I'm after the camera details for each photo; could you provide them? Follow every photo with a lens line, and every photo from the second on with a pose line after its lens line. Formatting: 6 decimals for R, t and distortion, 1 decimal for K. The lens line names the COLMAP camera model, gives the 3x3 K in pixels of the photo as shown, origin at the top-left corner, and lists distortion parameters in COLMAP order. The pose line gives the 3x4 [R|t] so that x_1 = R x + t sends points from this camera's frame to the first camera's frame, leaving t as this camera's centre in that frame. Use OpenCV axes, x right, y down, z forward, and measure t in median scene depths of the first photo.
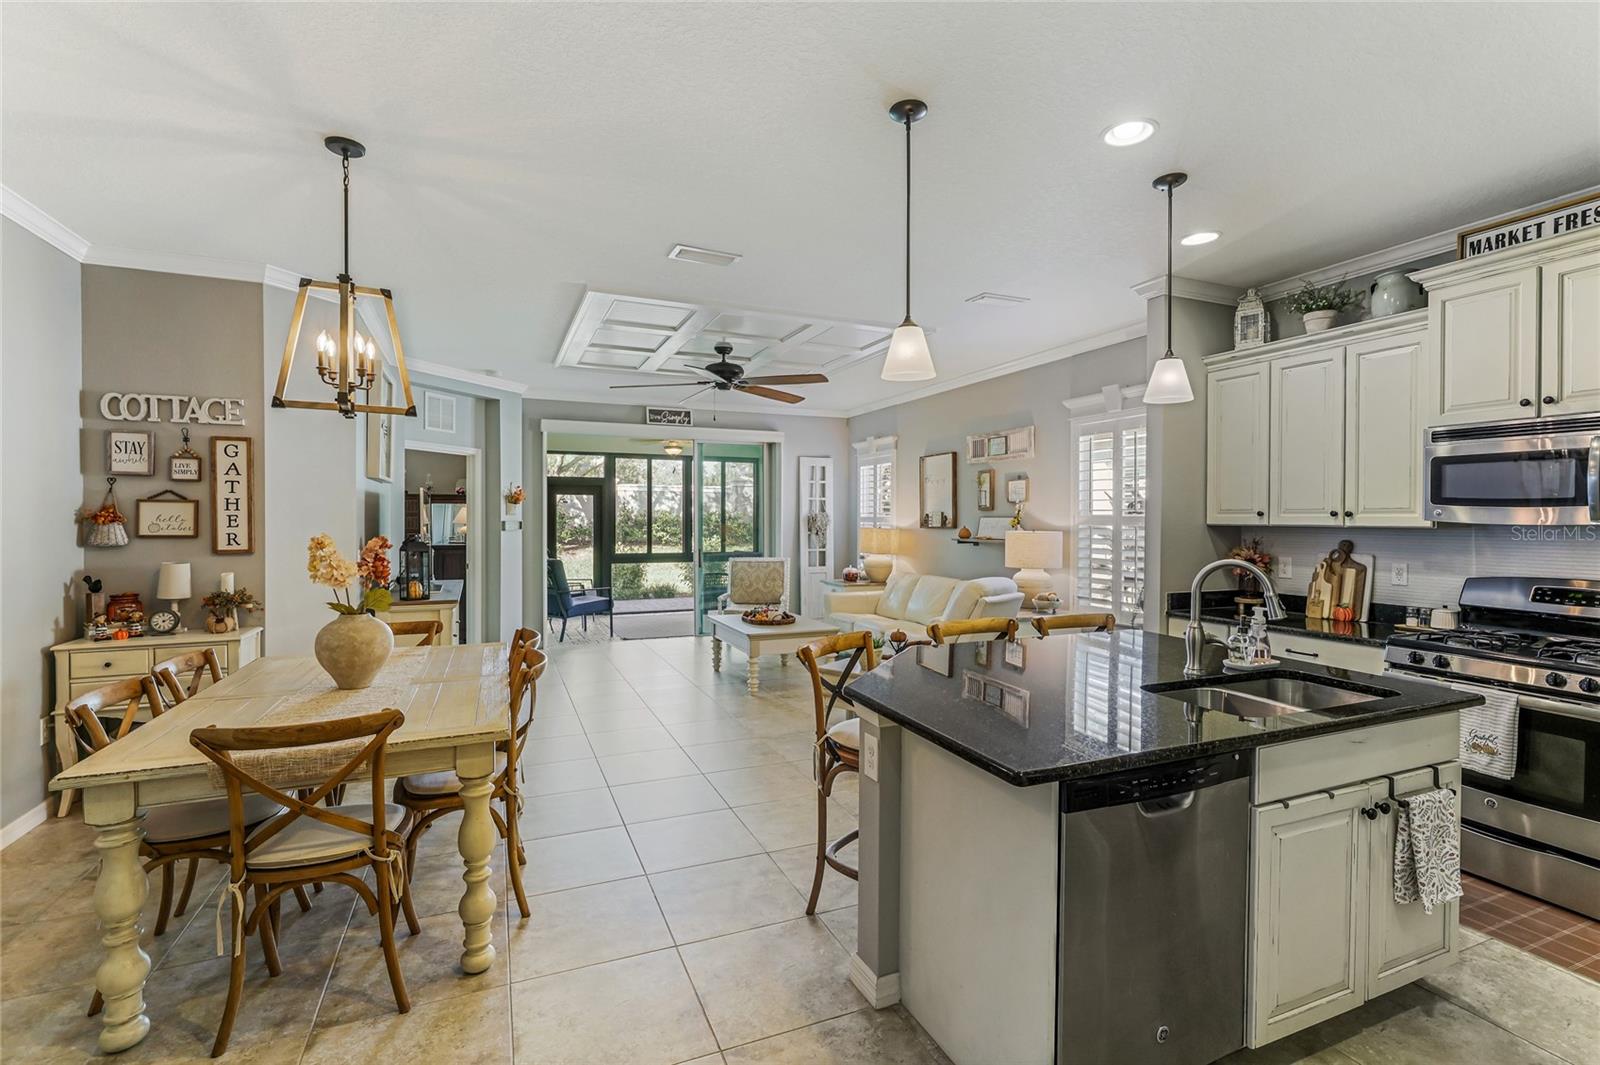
lens RADIAL K [[727.9, 0, 788.4], [0, 727.9, 526.8], [0, 0, 1]] dist [0.000331, -0.000020]
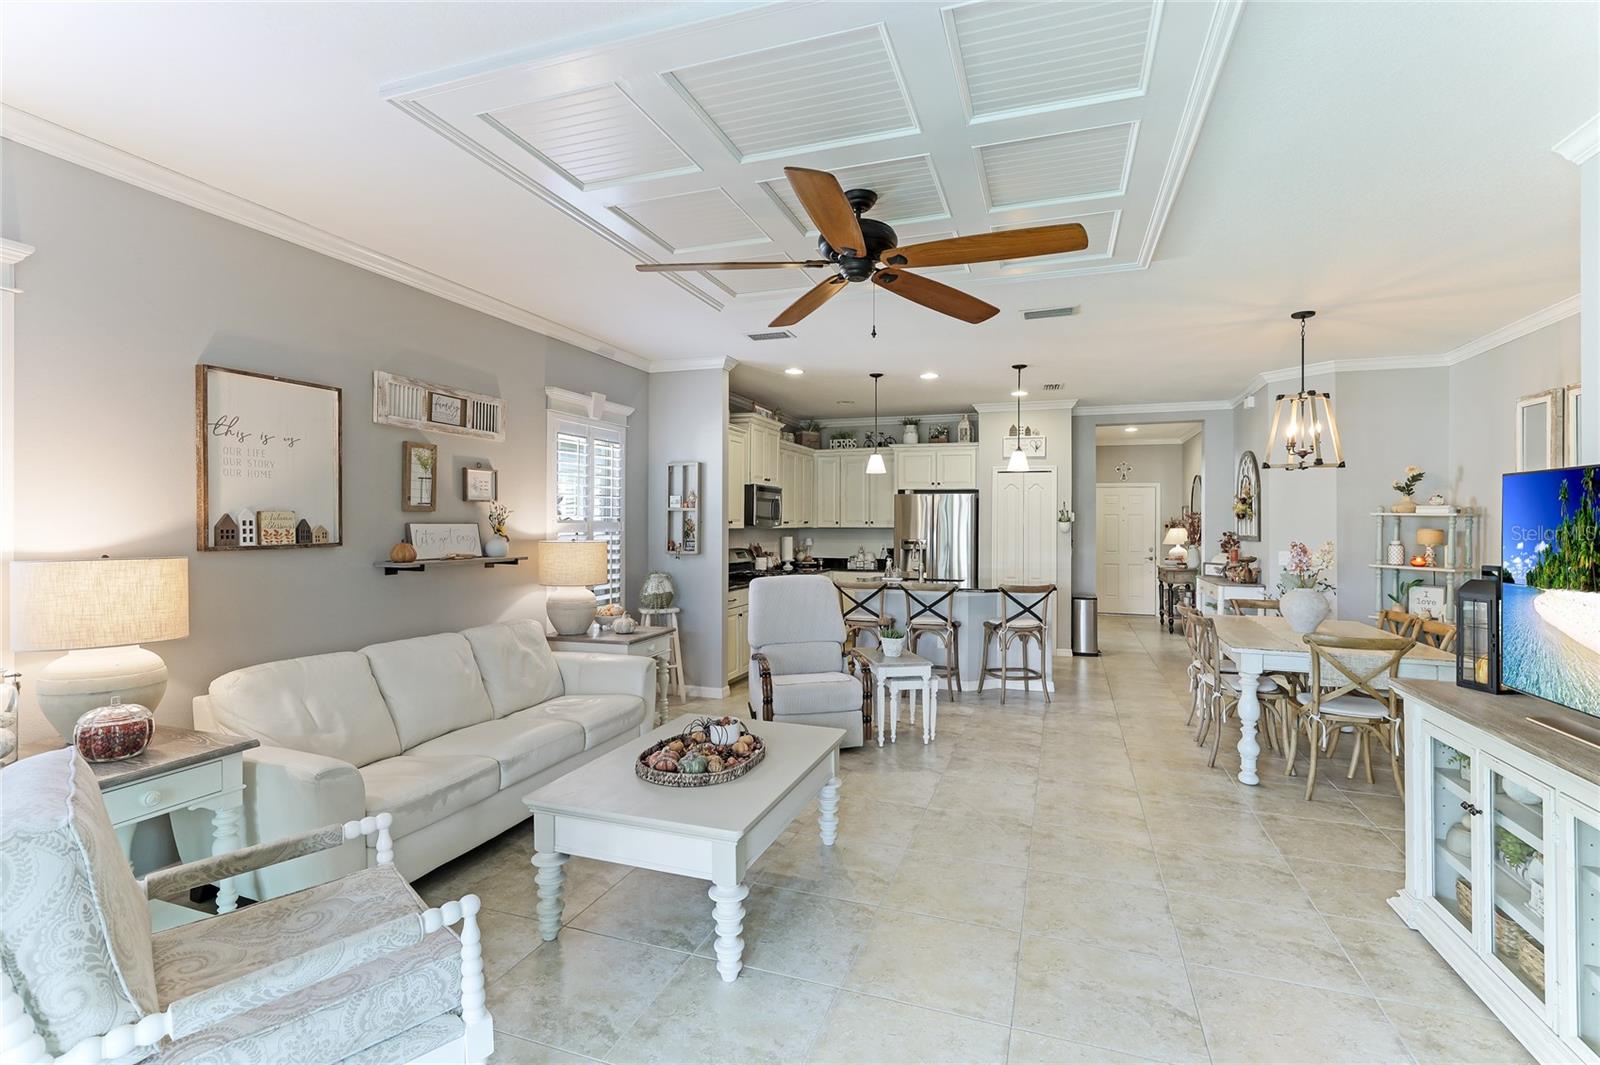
lens RADIAL K [[745.9, 0, 792.4], [0, 745.9, 522.7], [0, 0, 1]] dist [-0.000682, -0.000386]
pose [[-0.744875, -0.005906, 0.667178, -0.616471], [0.001450, 0.999944, 0.010471, -0.033974], [-0.667202, 0.008767, -0.744825, 2.178062]]
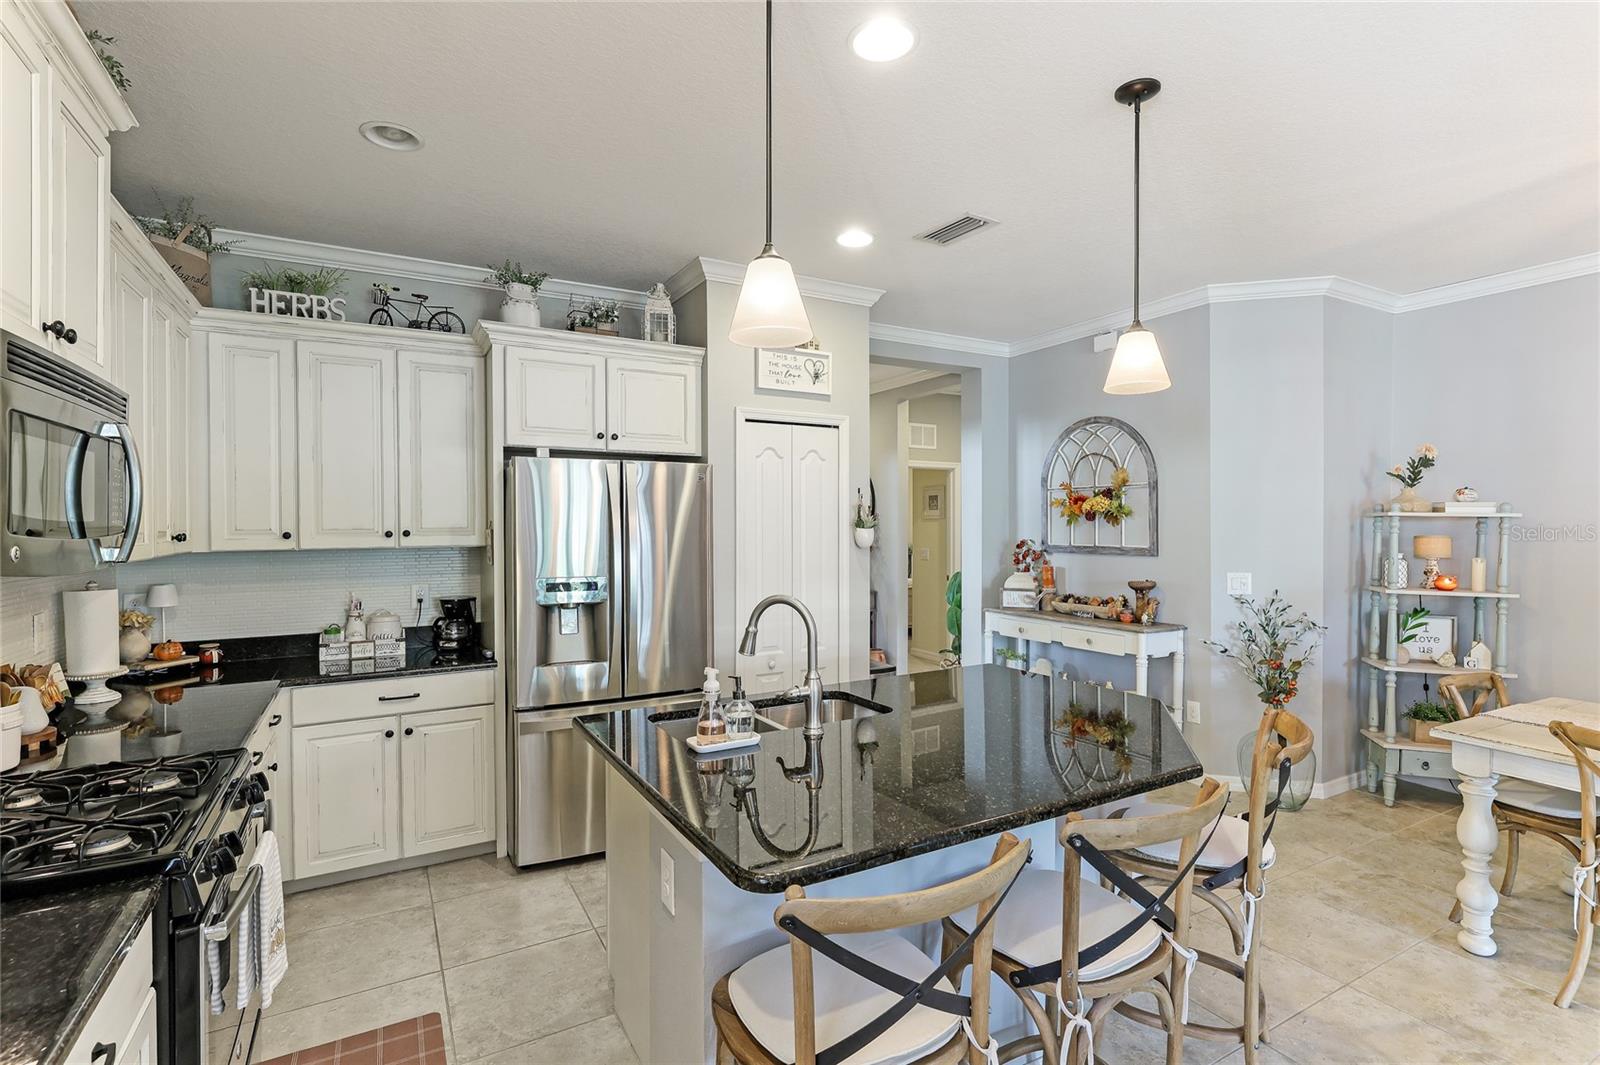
lens RADIAL K [[745.9, 0, 792.4], [0, 745.9, 522.7], [0, 0, 1]] dist [-0.000682, -0.000386]
pose [[-0.991859, -0.000451, -0.127340, 0.436239], [-0.002169, 0.999909, 0.013348, -0.034027], [0.127322, 0.013516, -0.991769, 1.164300]]
